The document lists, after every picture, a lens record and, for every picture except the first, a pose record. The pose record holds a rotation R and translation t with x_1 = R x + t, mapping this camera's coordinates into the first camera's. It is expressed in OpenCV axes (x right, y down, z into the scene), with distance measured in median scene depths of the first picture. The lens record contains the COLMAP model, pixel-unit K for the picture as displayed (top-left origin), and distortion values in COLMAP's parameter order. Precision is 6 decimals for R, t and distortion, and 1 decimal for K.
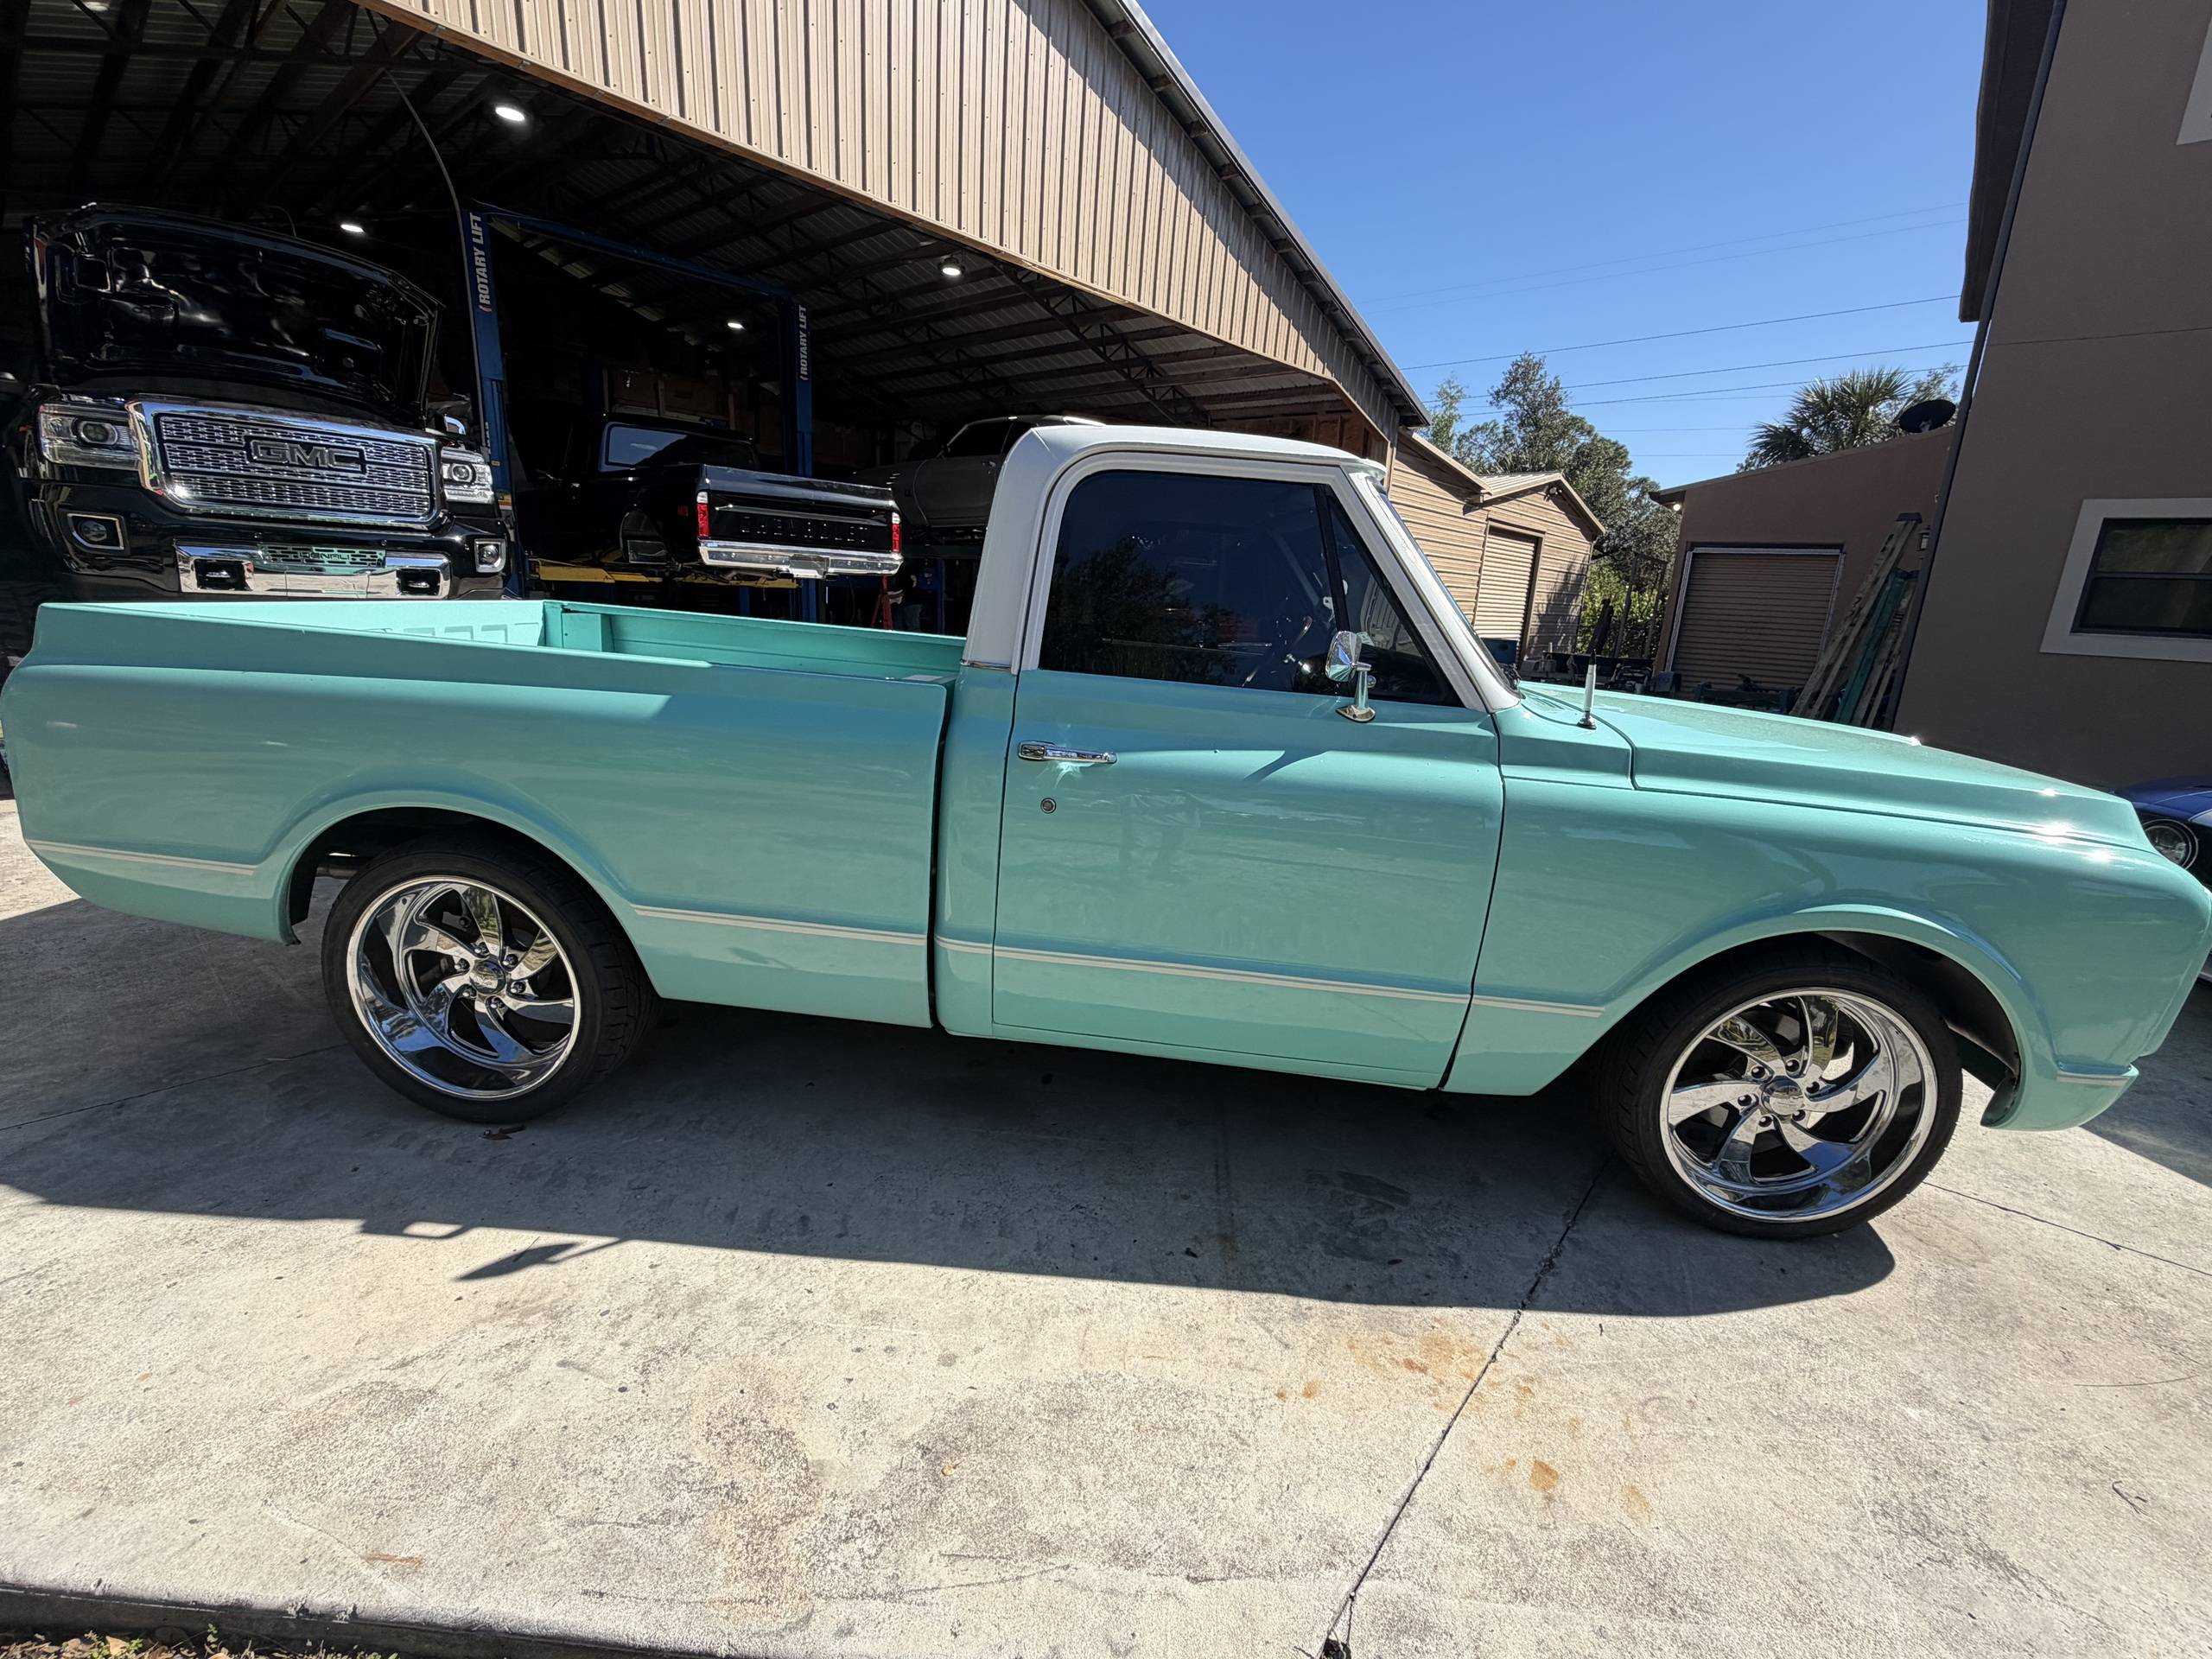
lens RADIAL K [[994.7, 0, 1100.7], [0, 994.7, 823.4], [0, 0, 1]] dist [-0.000278, 0.000402]
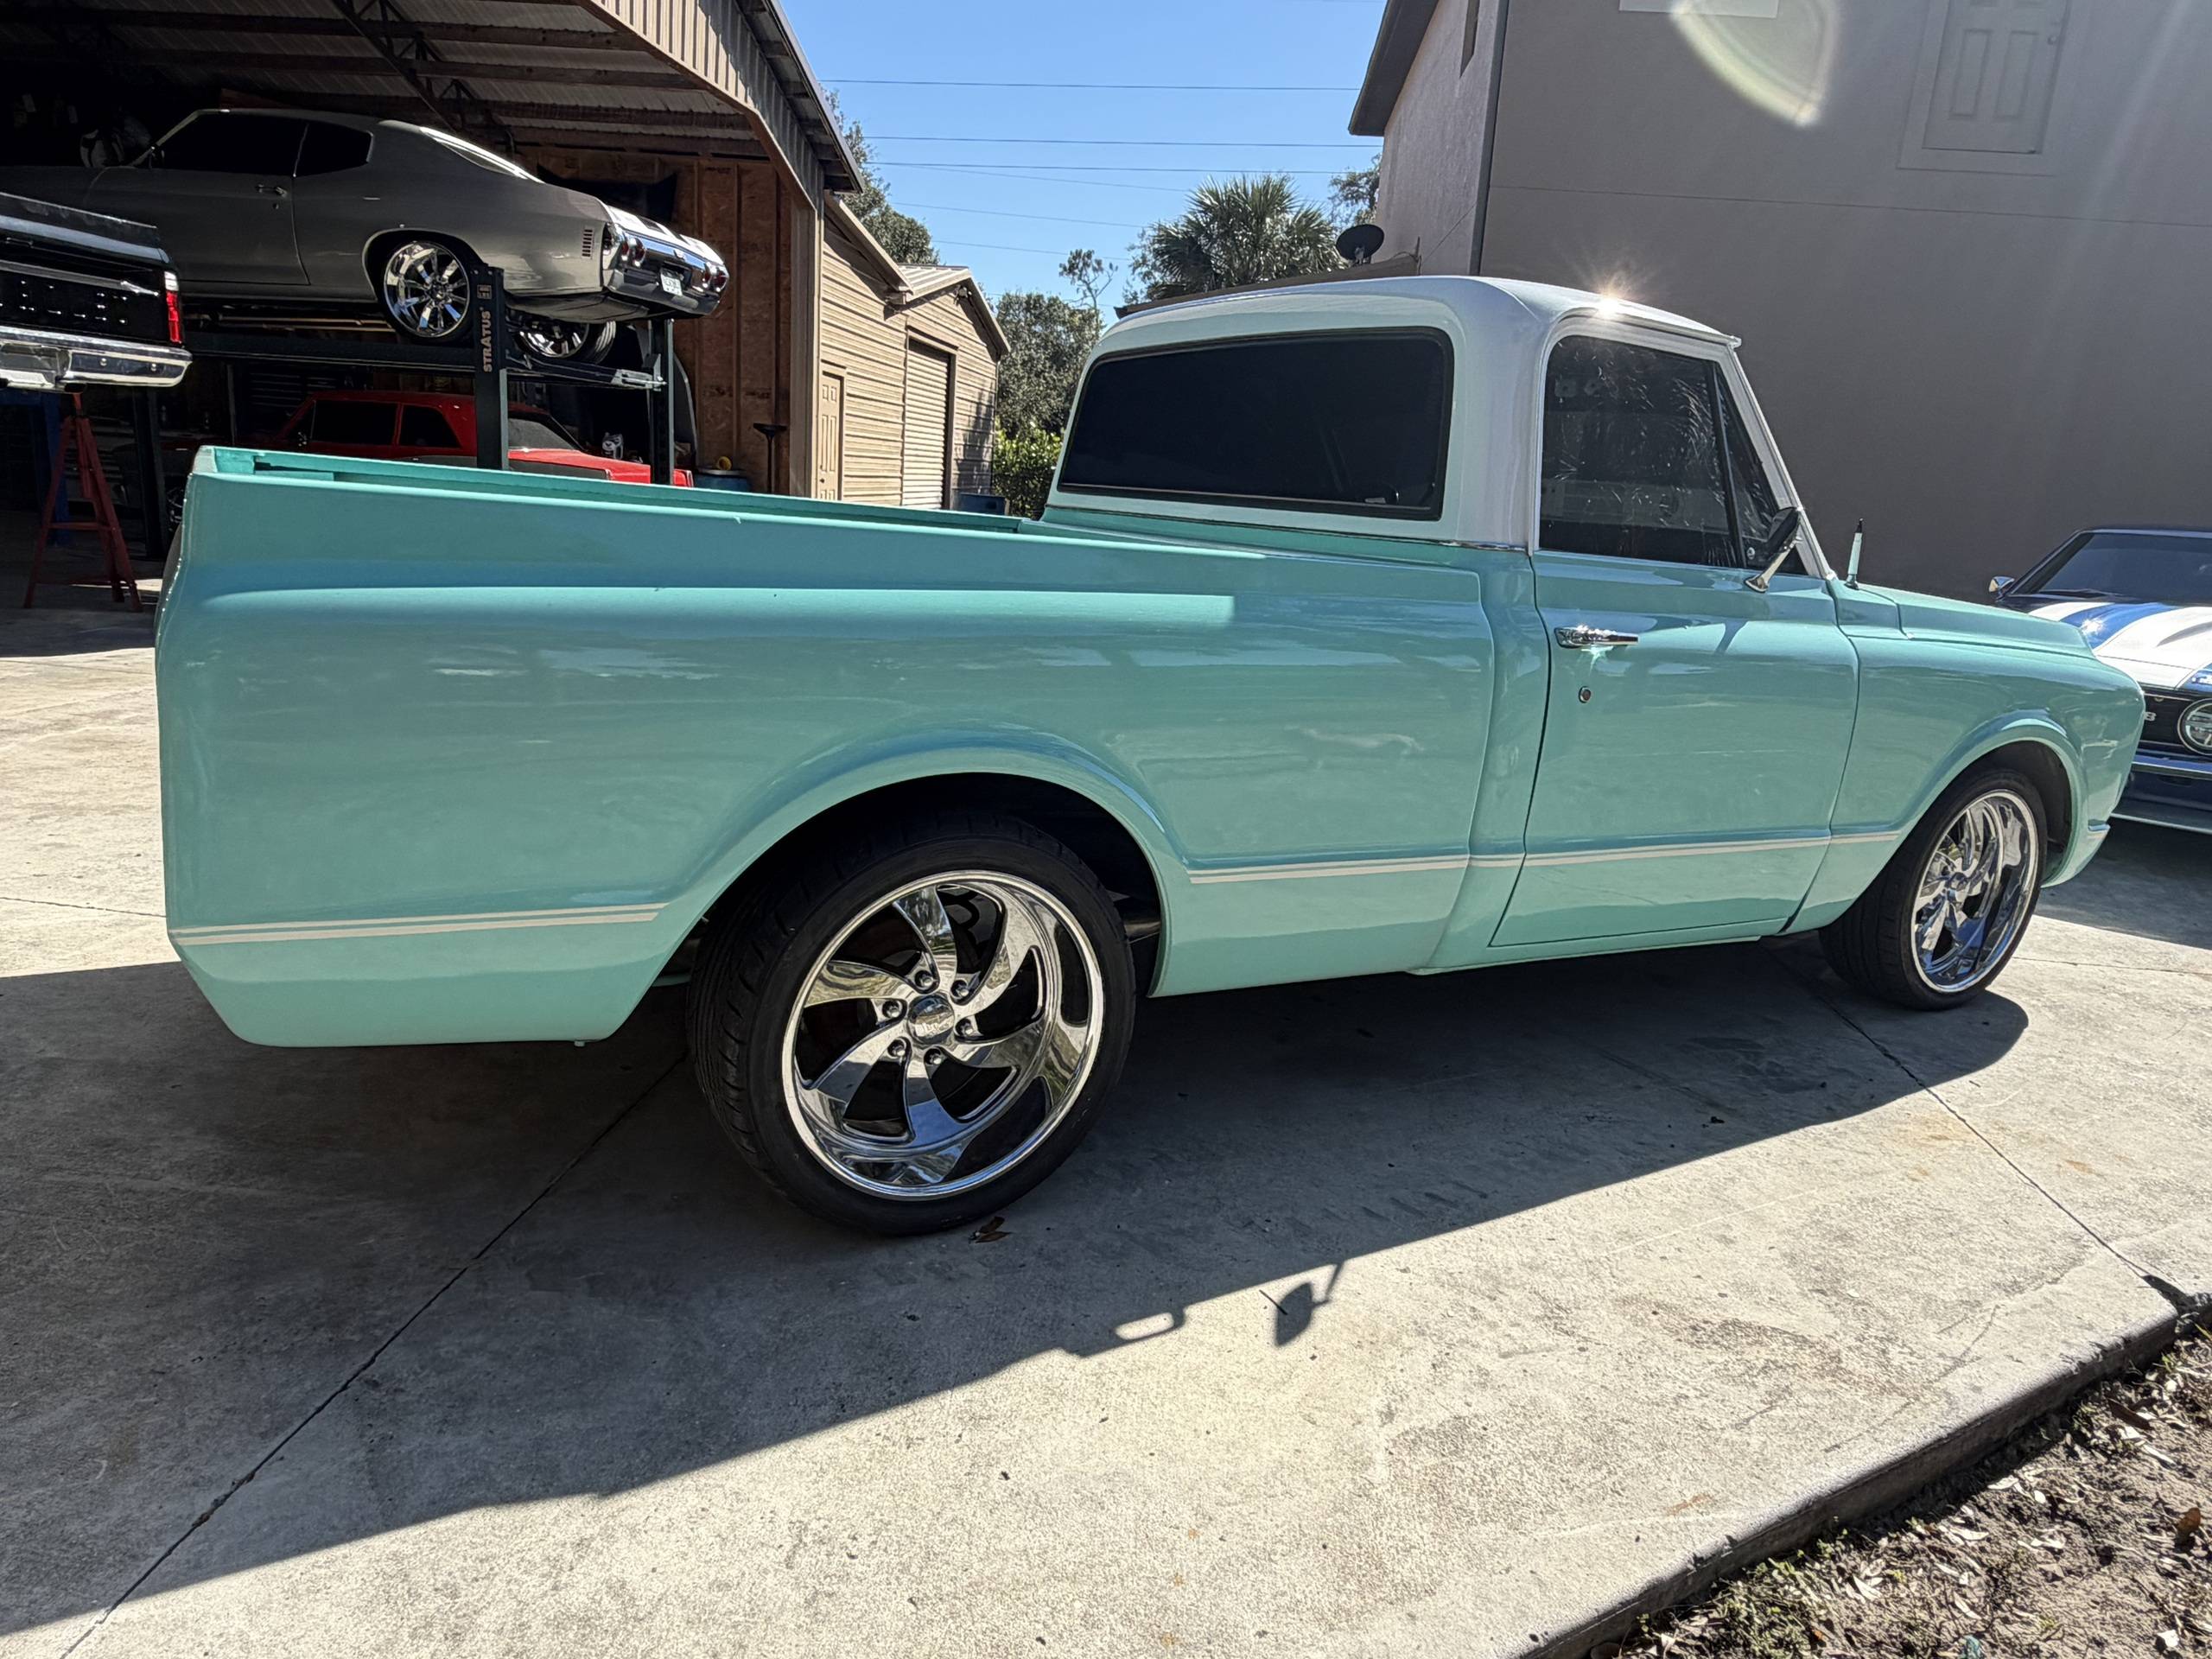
lens RADIAL K [[1522.9, 0, 1107.2], [0, 1522.9, 821.2], [0, 0, 1]] dist [0.001342, -0.000339]
pose [[0.811704, -0.128111, 0.569845, -1.040368], [0.110215, 0.991717, 0.065961, -0.036498], [-0.573575, 0.009265, 0.819100, 0.063480]]
